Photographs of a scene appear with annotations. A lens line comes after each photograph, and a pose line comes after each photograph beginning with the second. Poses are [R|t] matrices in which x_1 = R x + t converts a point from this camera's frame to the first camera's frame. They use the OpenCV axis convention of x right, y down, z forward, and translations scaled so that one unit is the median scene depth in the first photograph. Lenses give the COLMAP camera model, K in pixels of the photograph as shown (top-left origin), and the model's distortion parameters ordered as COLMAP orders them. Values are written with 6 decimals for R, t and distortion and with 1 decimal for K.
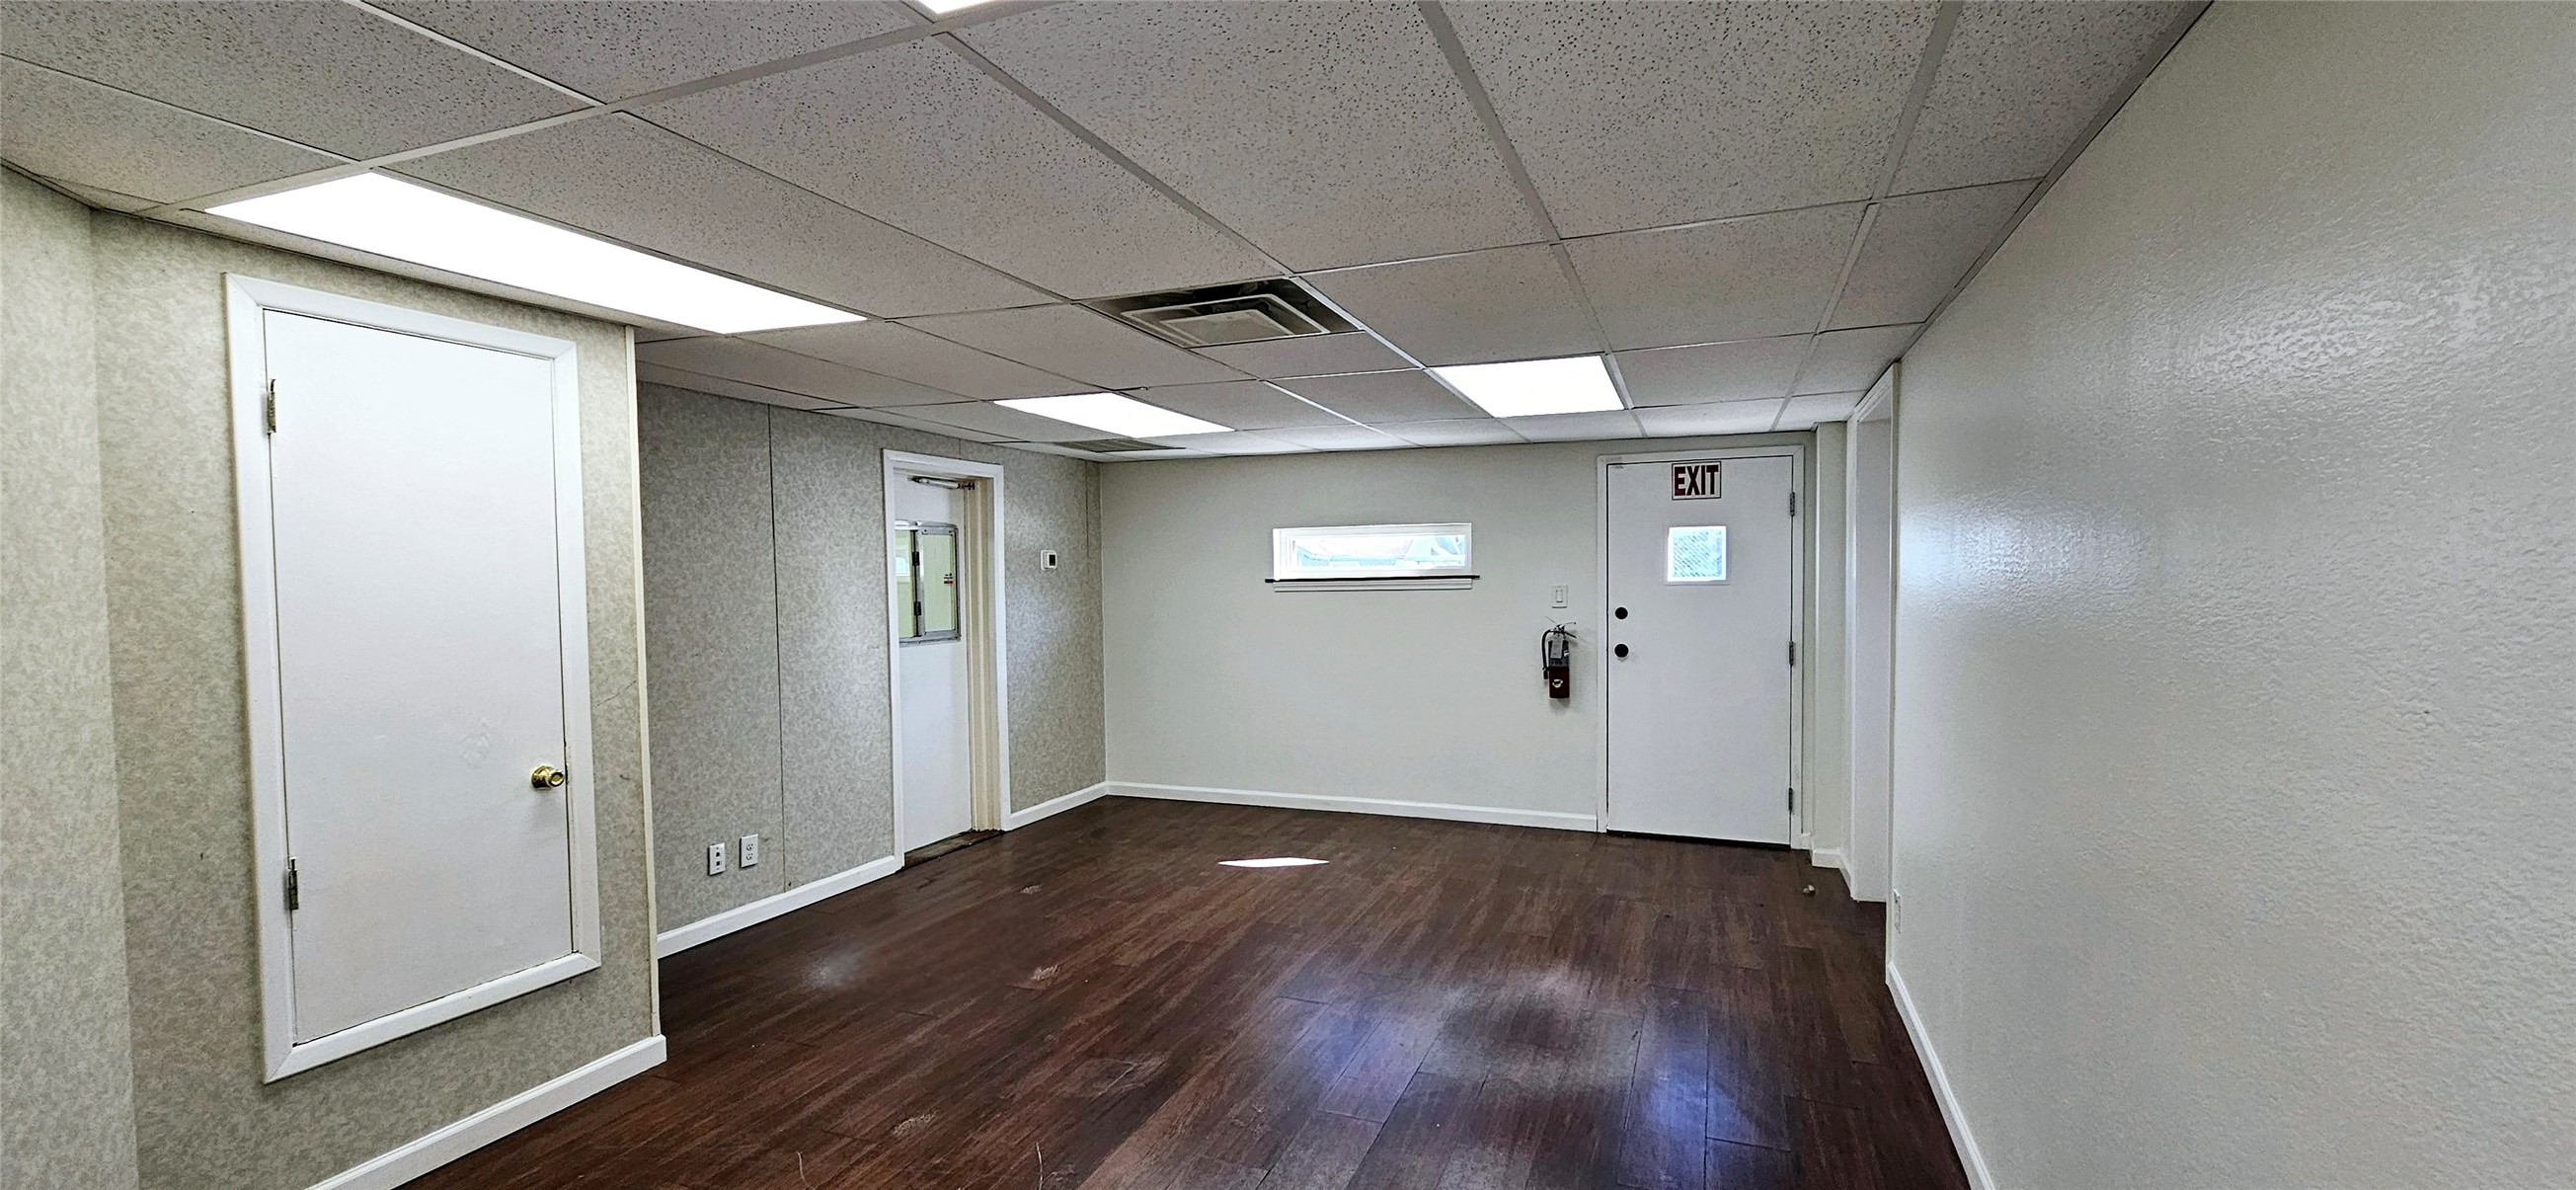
lens RADIAL K [[1070.3, 0, 1306.7], [0, 1070.3, 618.1], [0, 0, 1]] dist [-0.000693, -0.000099]
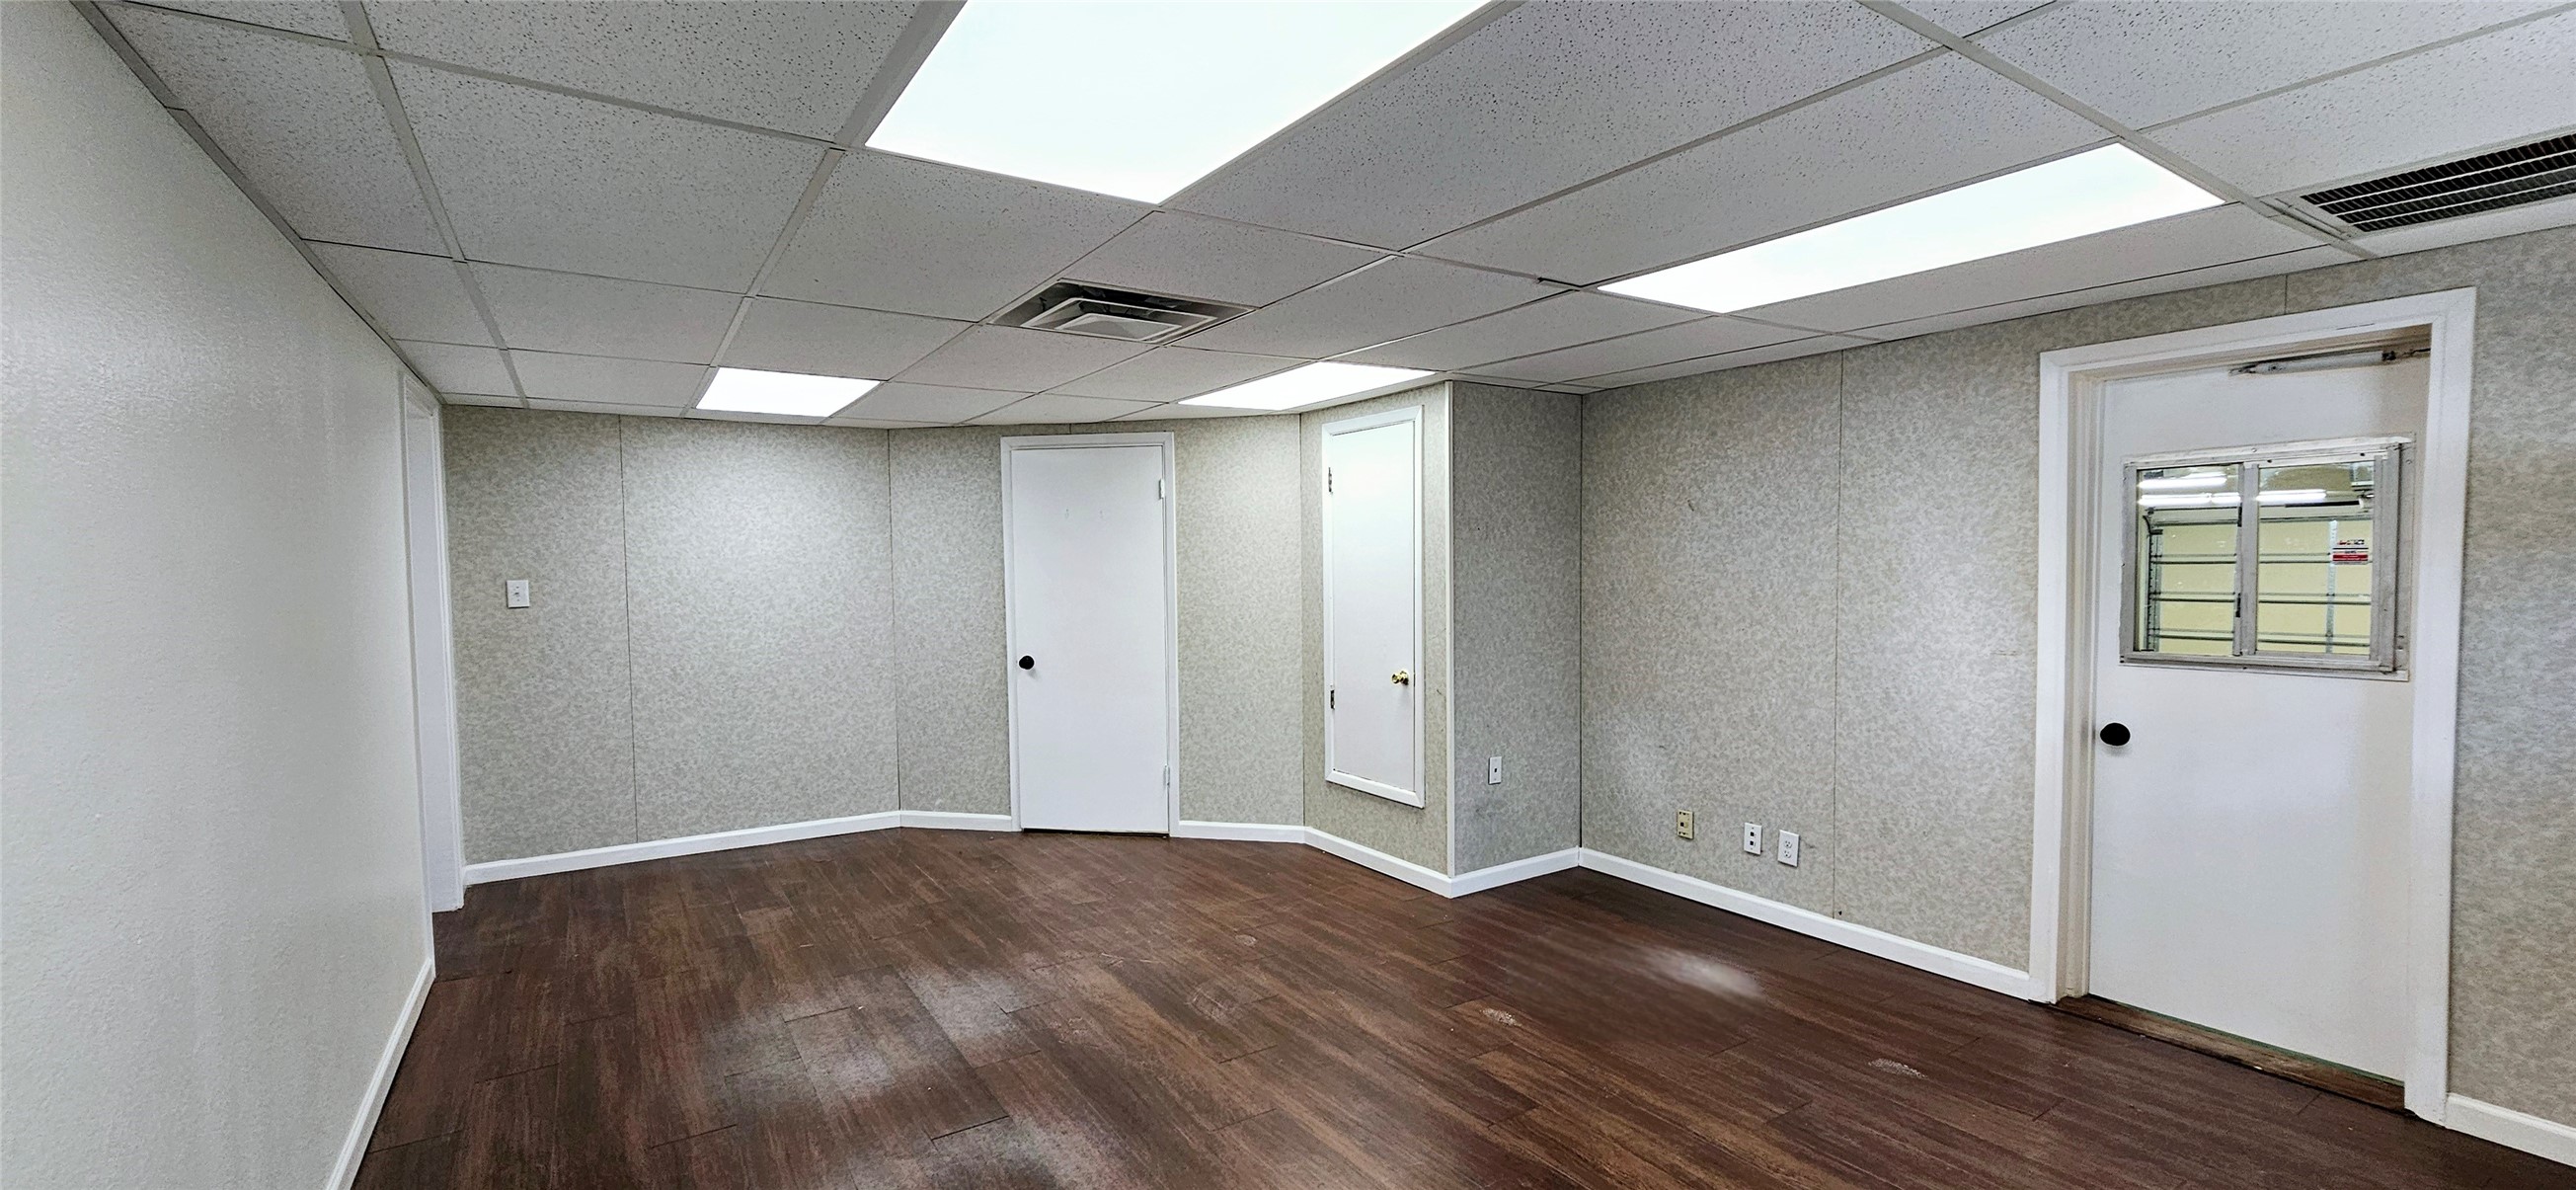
lens RADIAL K [[1070.3, 0, 1306.7], [0, 1070.3, 618.1], [0, 0, 1]] dist [-0.000693, -0.000099]
pose [[-0.579577, 0.054813, -0.813072, 0.529027], [-0.018725, 0.996576, 0.080532, -0.054537], [0.814702, 0.061899, -0.576566, 1.350558]]
